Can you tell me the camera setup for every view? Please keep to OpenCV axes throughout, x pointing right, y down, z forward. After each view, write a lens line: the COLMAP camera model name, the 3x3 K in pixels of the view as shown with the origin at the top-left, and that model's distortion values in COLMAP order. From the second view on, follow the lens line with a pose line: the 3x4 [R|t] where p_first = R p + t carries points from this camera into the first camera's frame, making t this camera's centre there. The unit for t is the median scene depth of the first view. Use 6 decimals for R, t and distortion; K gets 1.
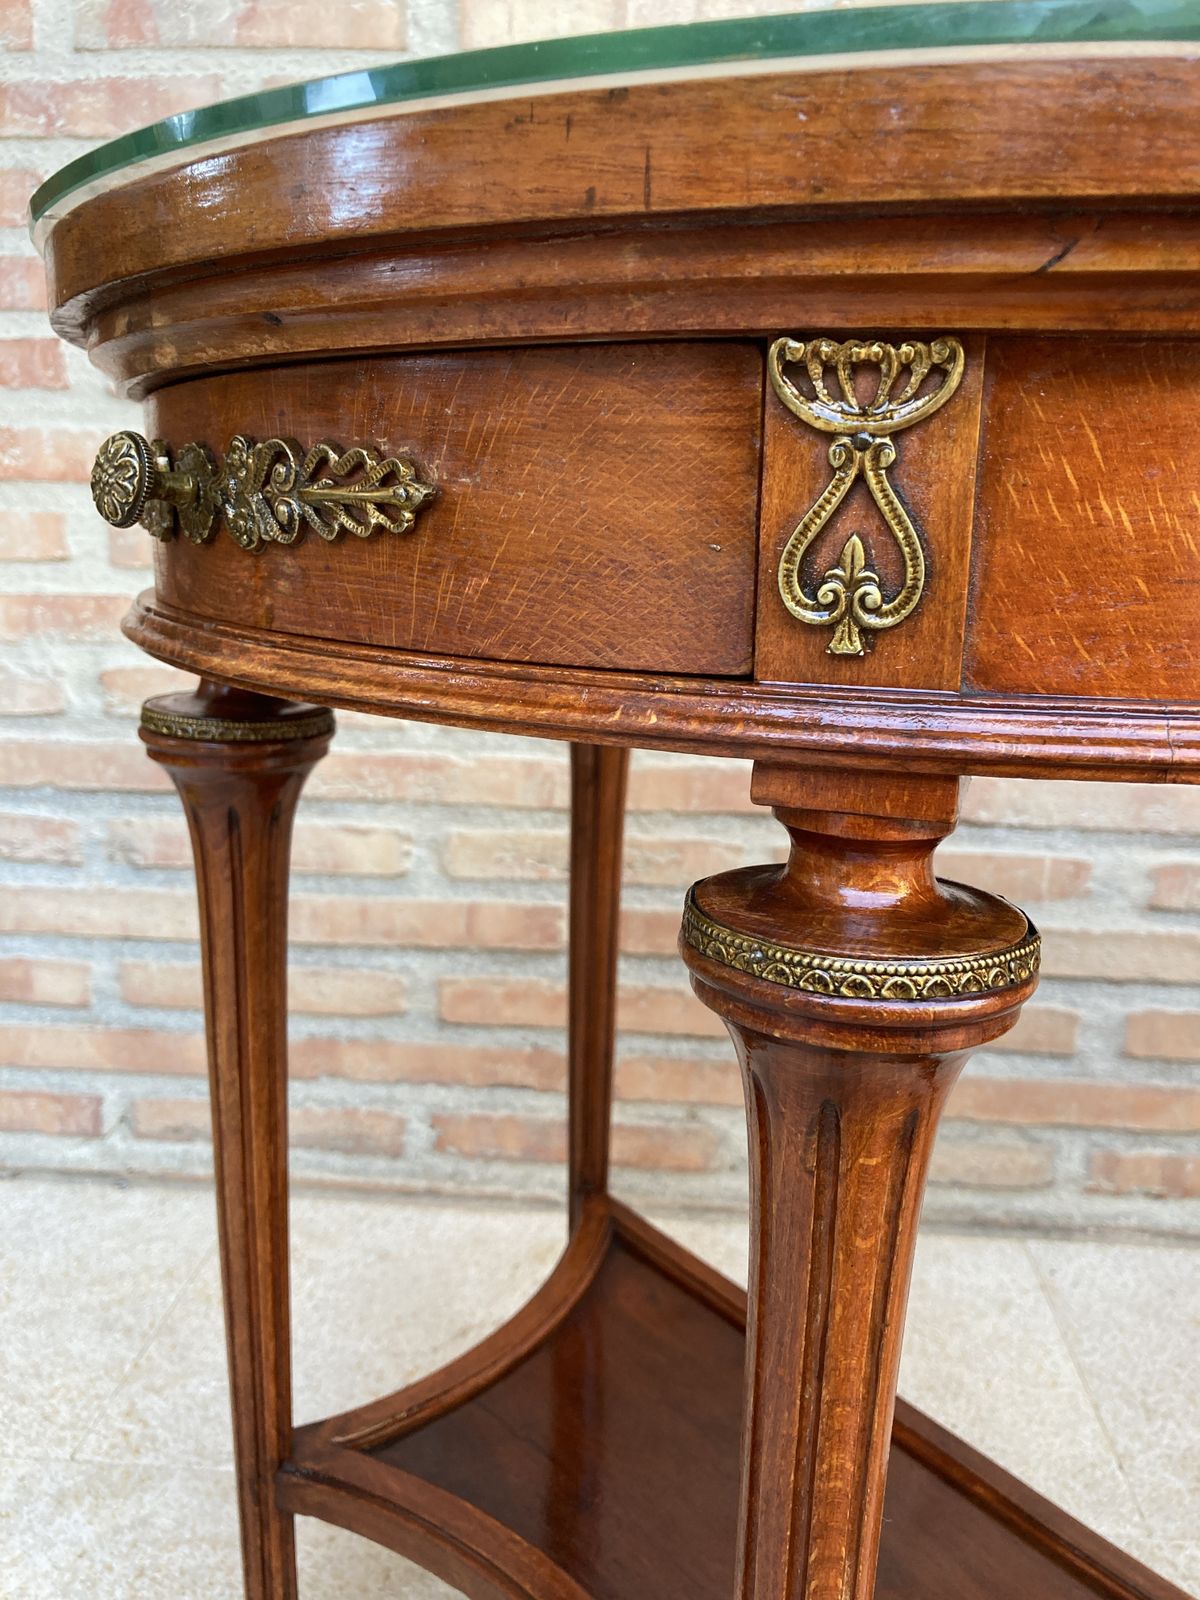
lens RADIAL K [[1326.2, 0, 600.4], [0, 1326.2, 812.7], [0, 0, 1]] dist [0.014279, -0.009123]
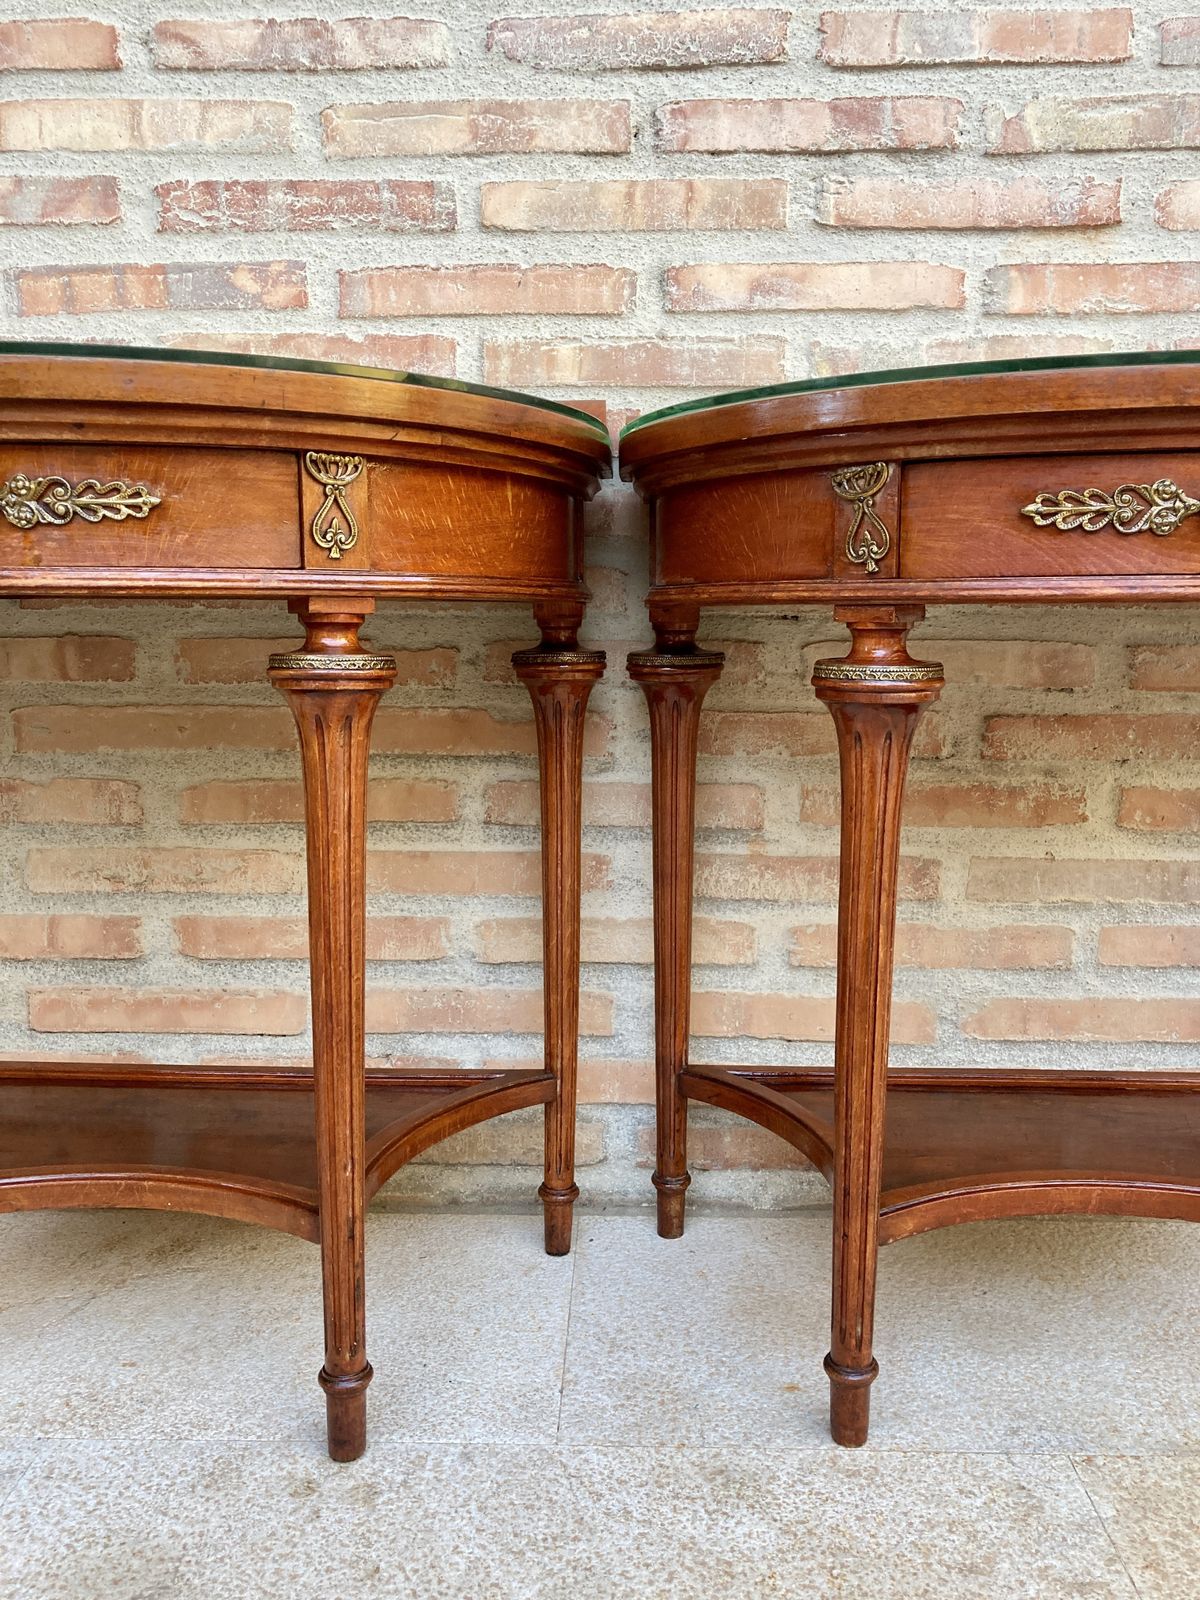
lens RADIAL K [[1326.2, 0, 602.6], [0, 1326.2, 797.0], [0, 0, 1]] dist [0.014279, -0.009123]
pose [[0.998613, -0.027365, 0.044984, 0.306419], [0.031177, 0.995777, -0.086352, 0.080839], [-0.042431, 0.087635, 0.995249, -0.100285]]
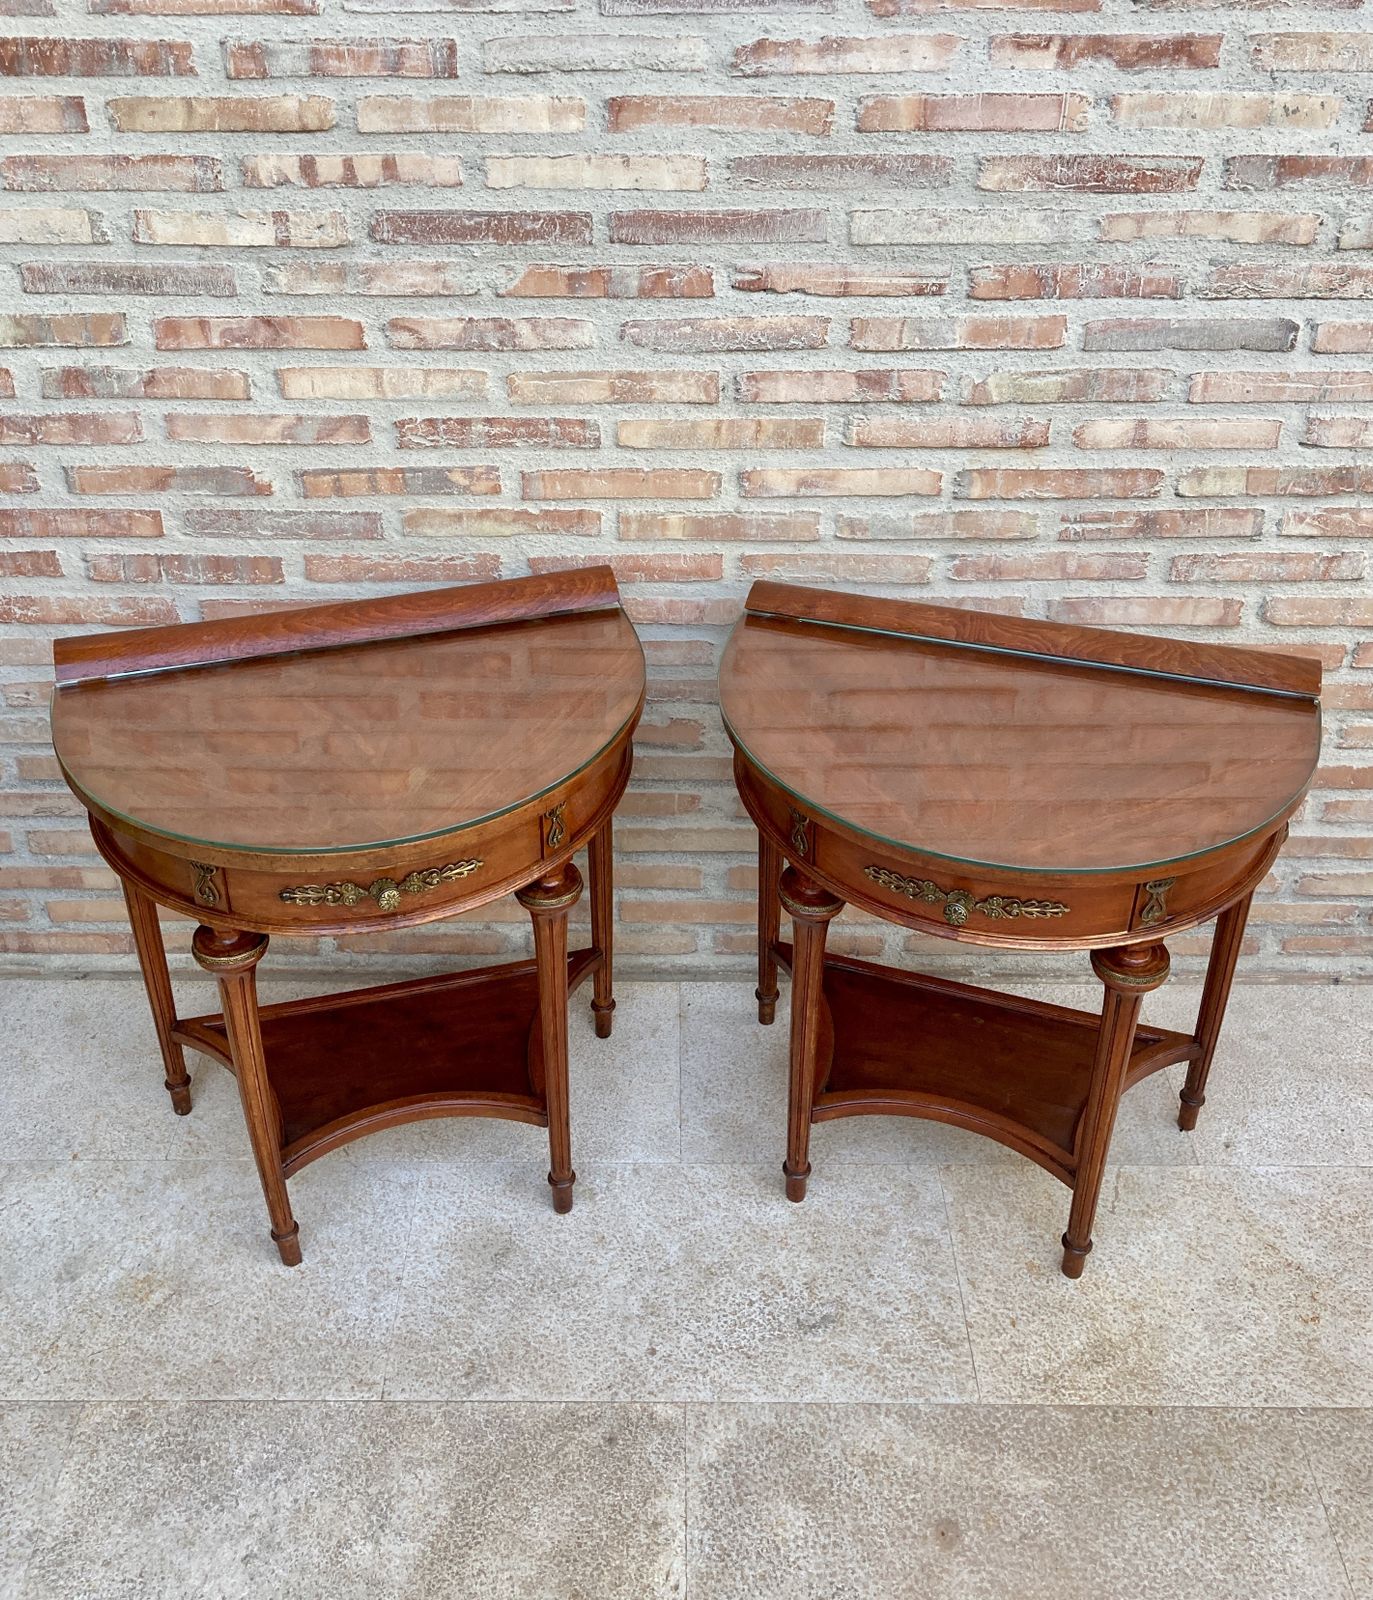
lens RADIAL K [[1572.4, 0, 660.3], [0, 1572.4, 627.3], [0, 0, 1]] dist [0.017880, 0.000000]
pose [[0.997582, -0.053883, 0.043898, 0.231454], [0.038314, 0.953332, 0.299482, -0.772461], [-0.057987, -0.297075, 0.953092, -0.870461]]
